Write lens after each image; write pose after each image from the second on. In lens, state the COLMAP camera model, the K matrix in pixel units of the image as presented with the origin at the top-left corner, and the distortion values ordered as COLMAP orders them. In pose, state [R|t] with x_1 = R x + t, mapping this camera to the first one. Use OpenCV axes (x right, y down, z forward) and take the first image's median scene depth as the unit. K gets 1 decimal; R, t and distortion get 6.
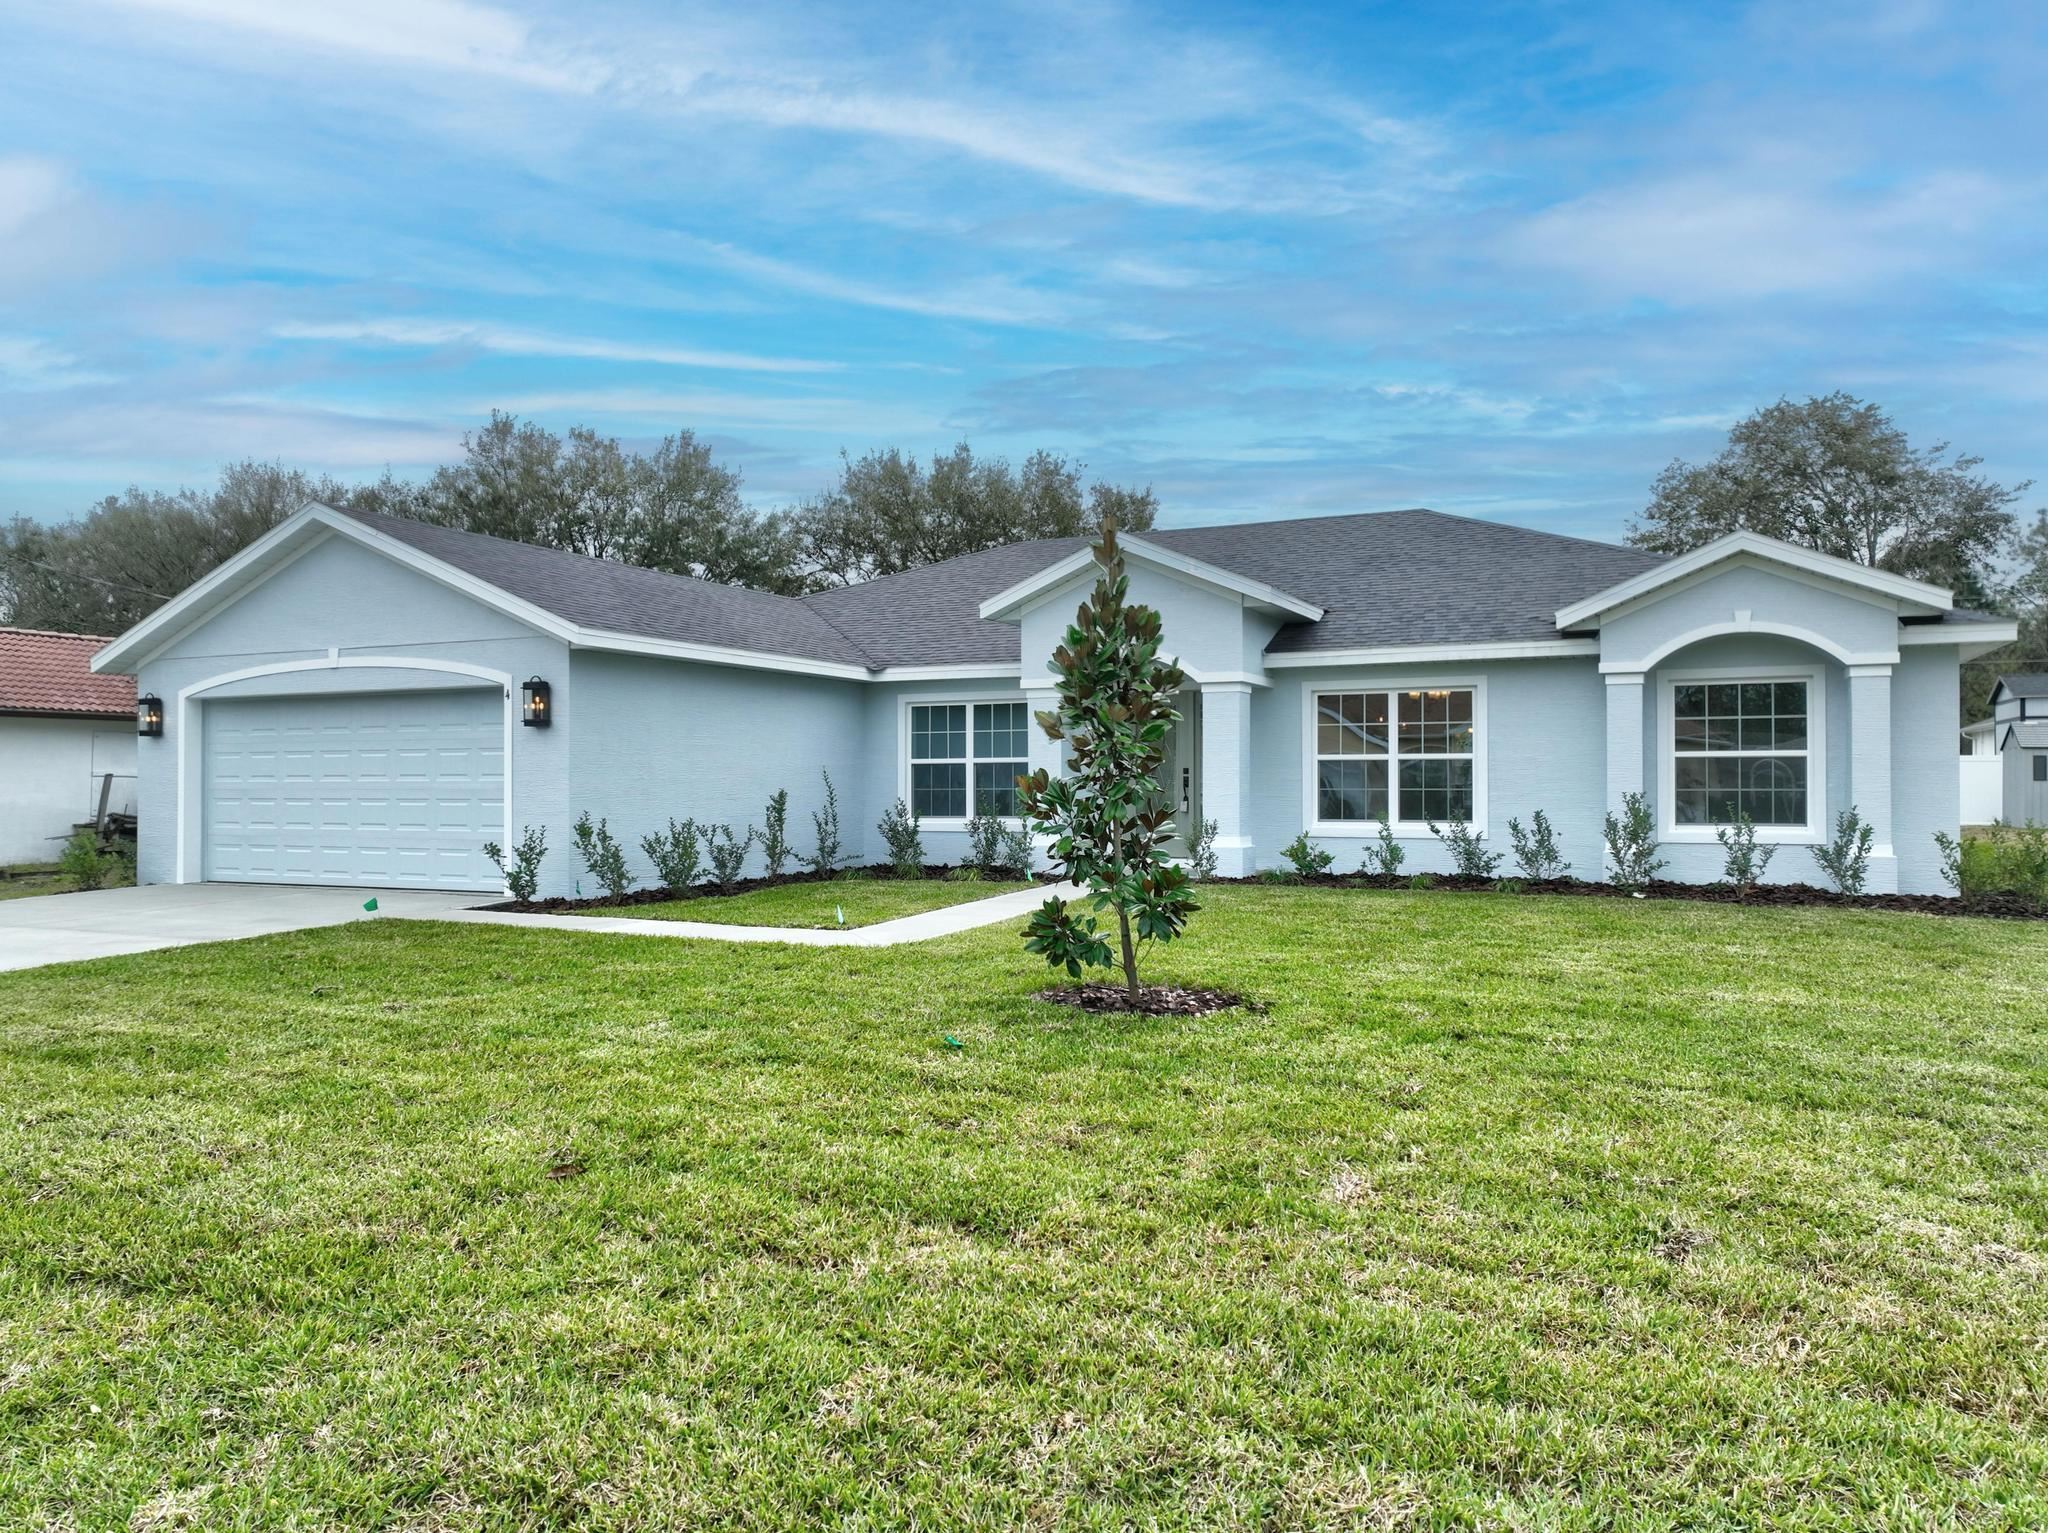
lens RADIAL K [[1442.4, 0, 1024.1], [0, 1442.4, 771.4], [0, 0, 1]] dist [-0.005862, 0.025570]
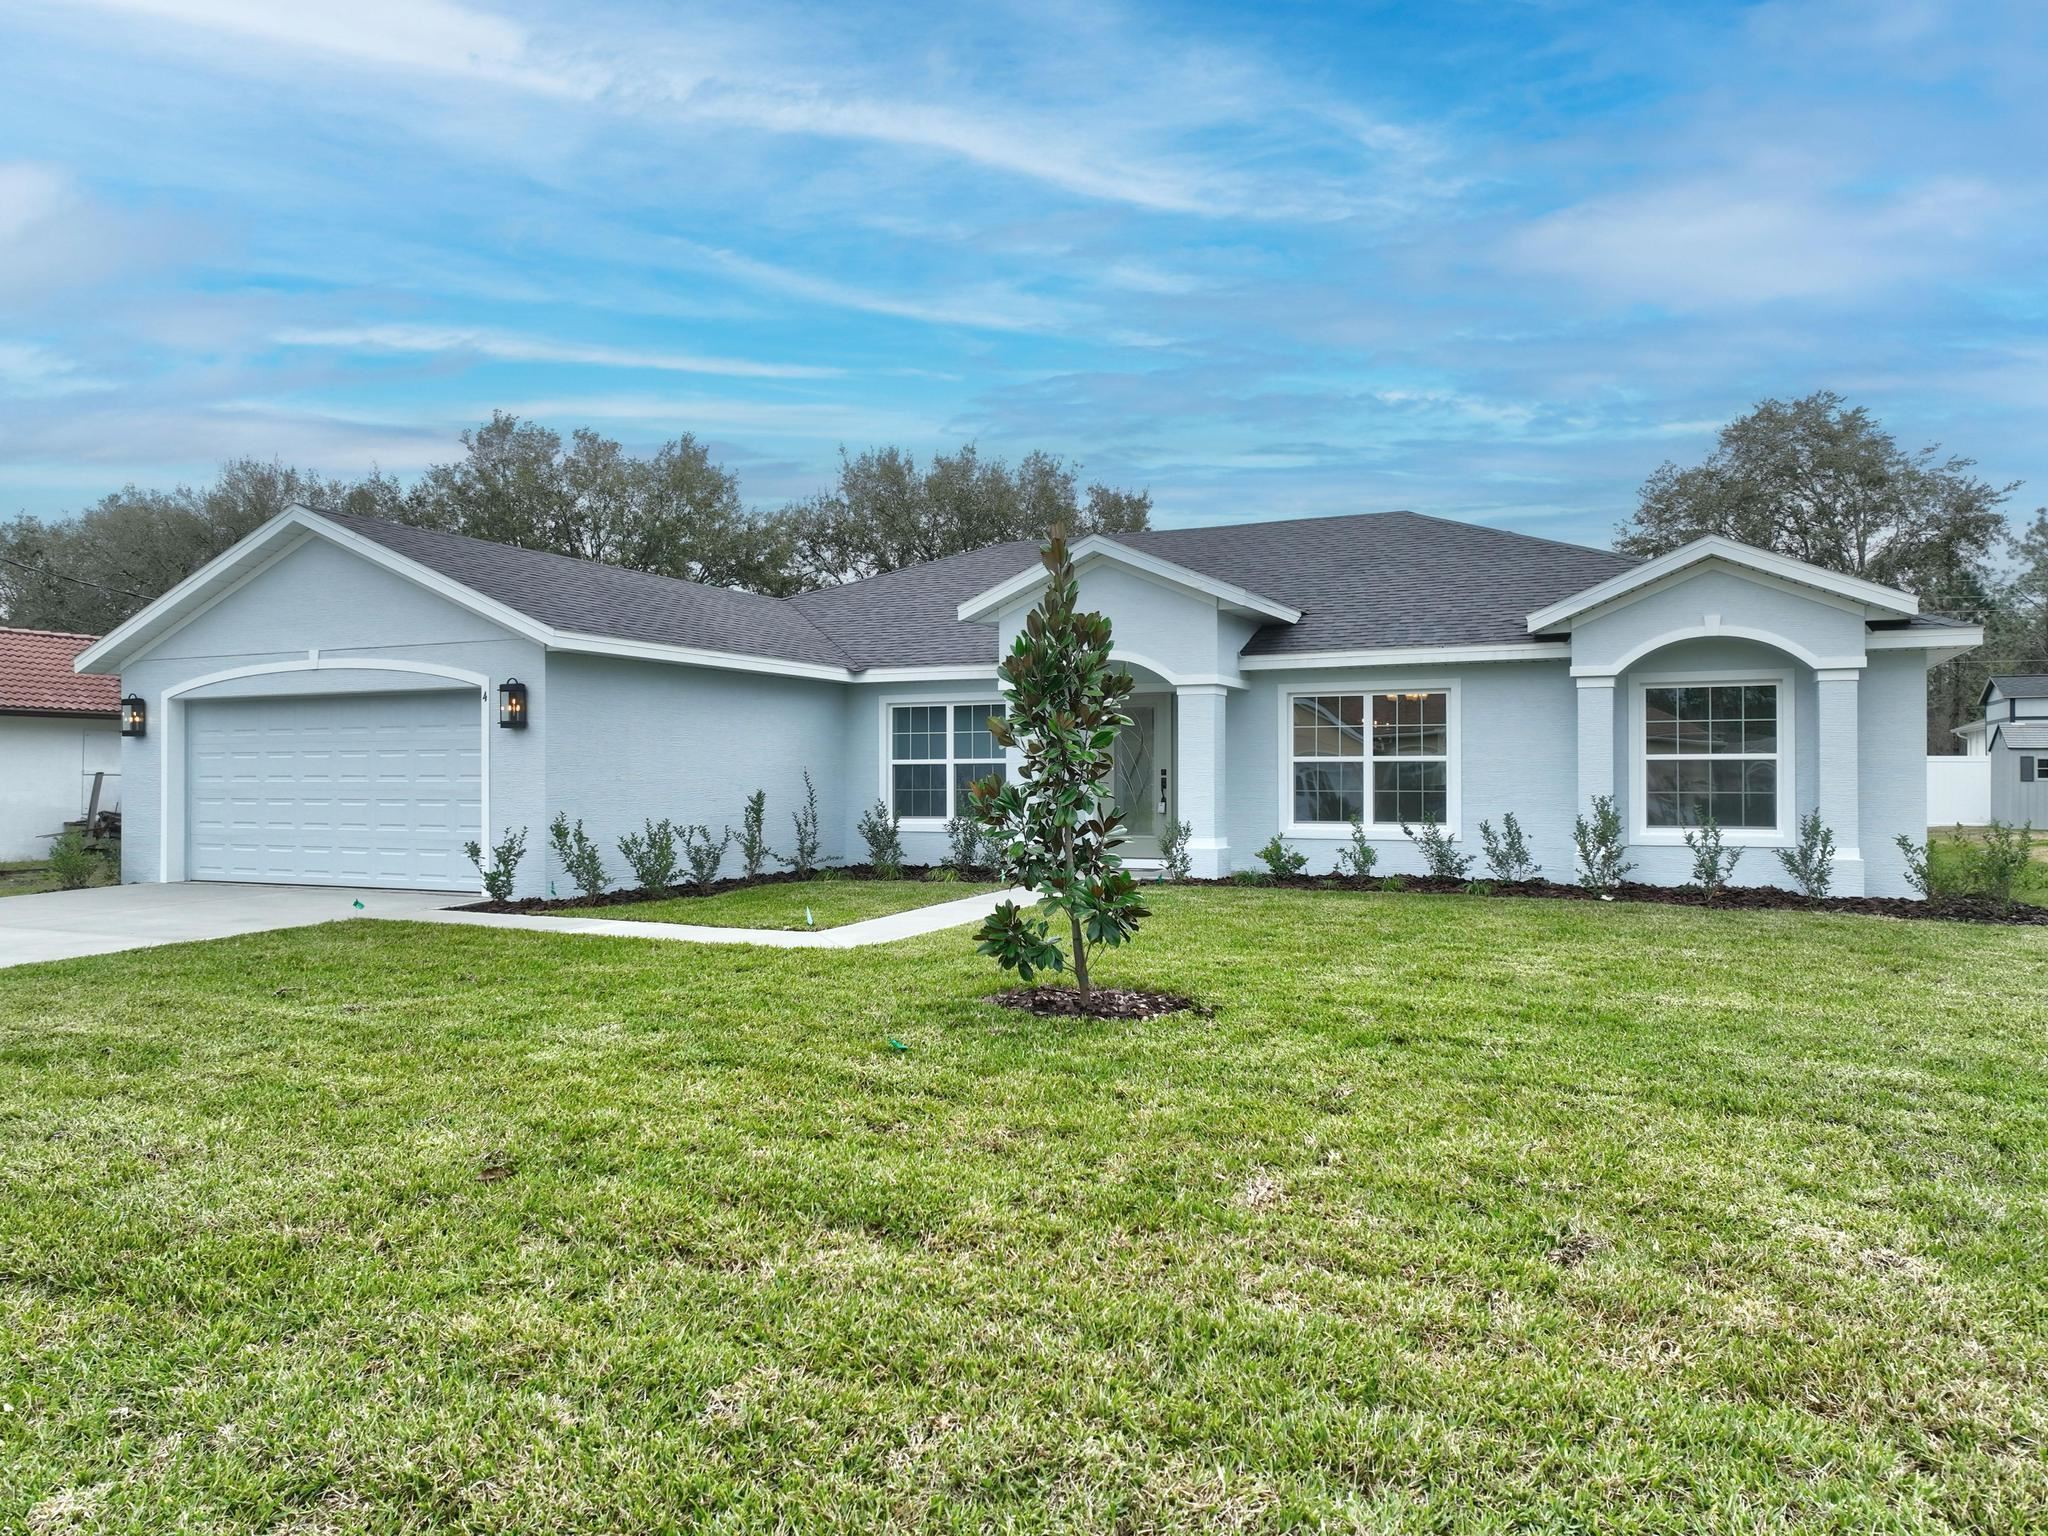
lens RADIAL K [[1442.4, 0, 1024.1], [0, 1442.4, 772.9], [0, 0, 1]] dist [-0.005862, 0.025570]
pose [[0.999994, 0.001568, -0.002977, 0.025986], [-0.001558, 0.999994, 0.003205, -0.004253], [0.002982, -0.003201, 0.999990, -0.007121]]
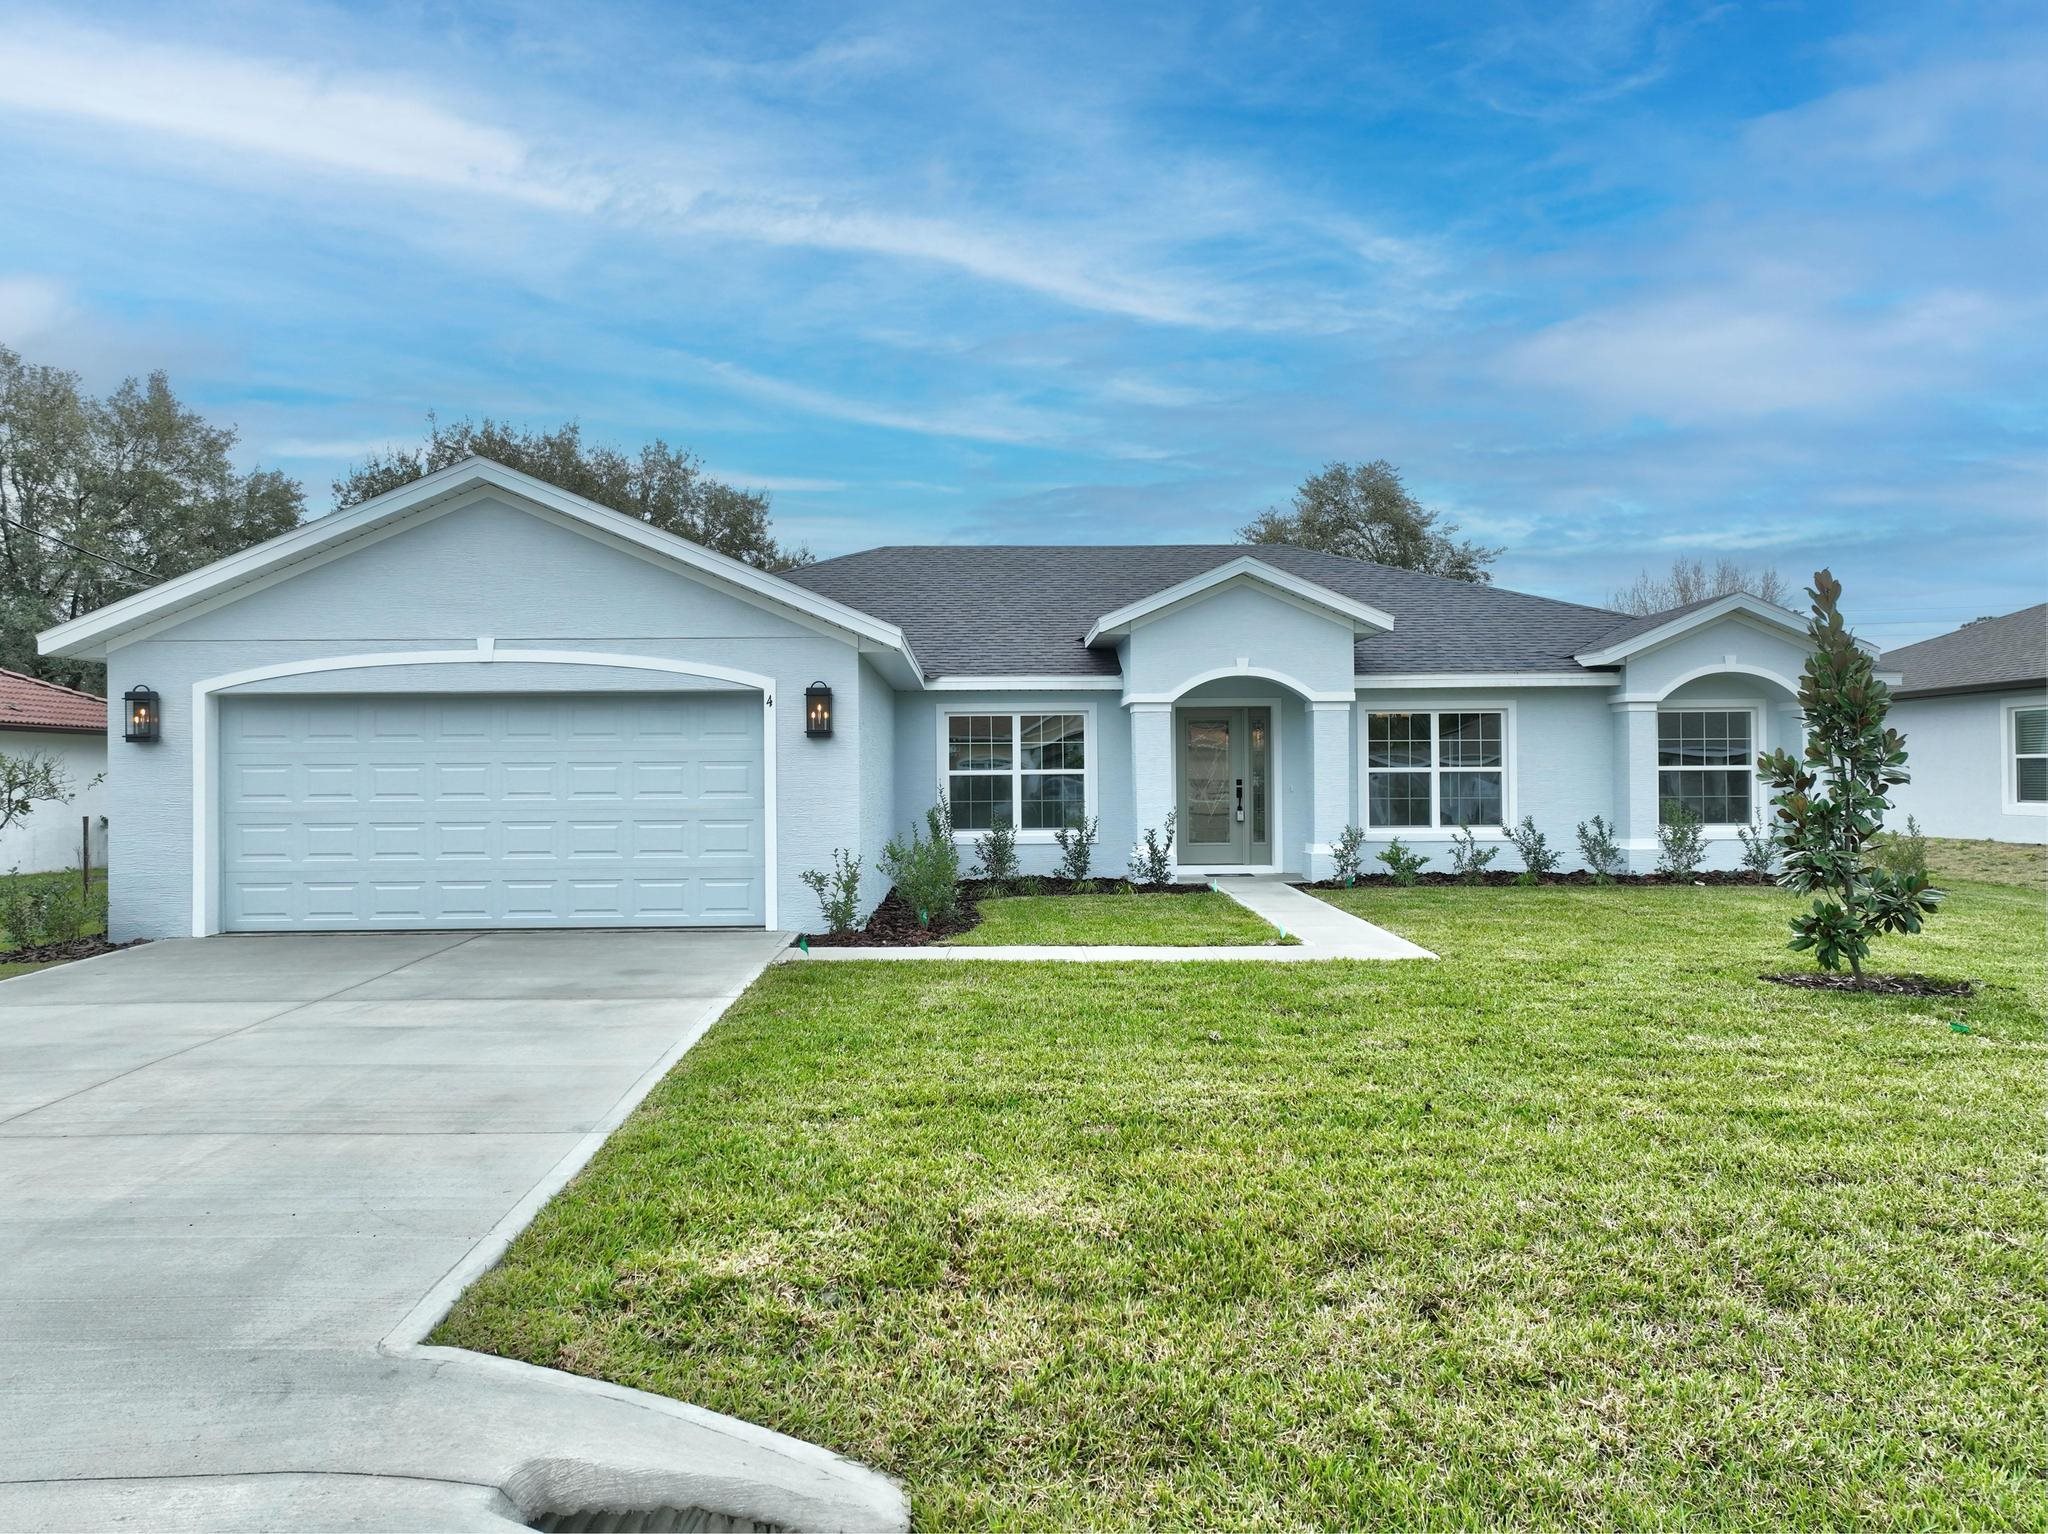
lens RADIAL K [[1439.8, 0, 1023.9], [0, 1439.8, 770.9], [0, 0, 1]] dist [-0.005580, 0.025204]
pose [[0.895369, -0.000659, 0.445324, -0.728583], [0.002739, 0.999988, -0.004027, -0.007605], [-0.445316, 0.004825, 0.895360, 0.173498]]
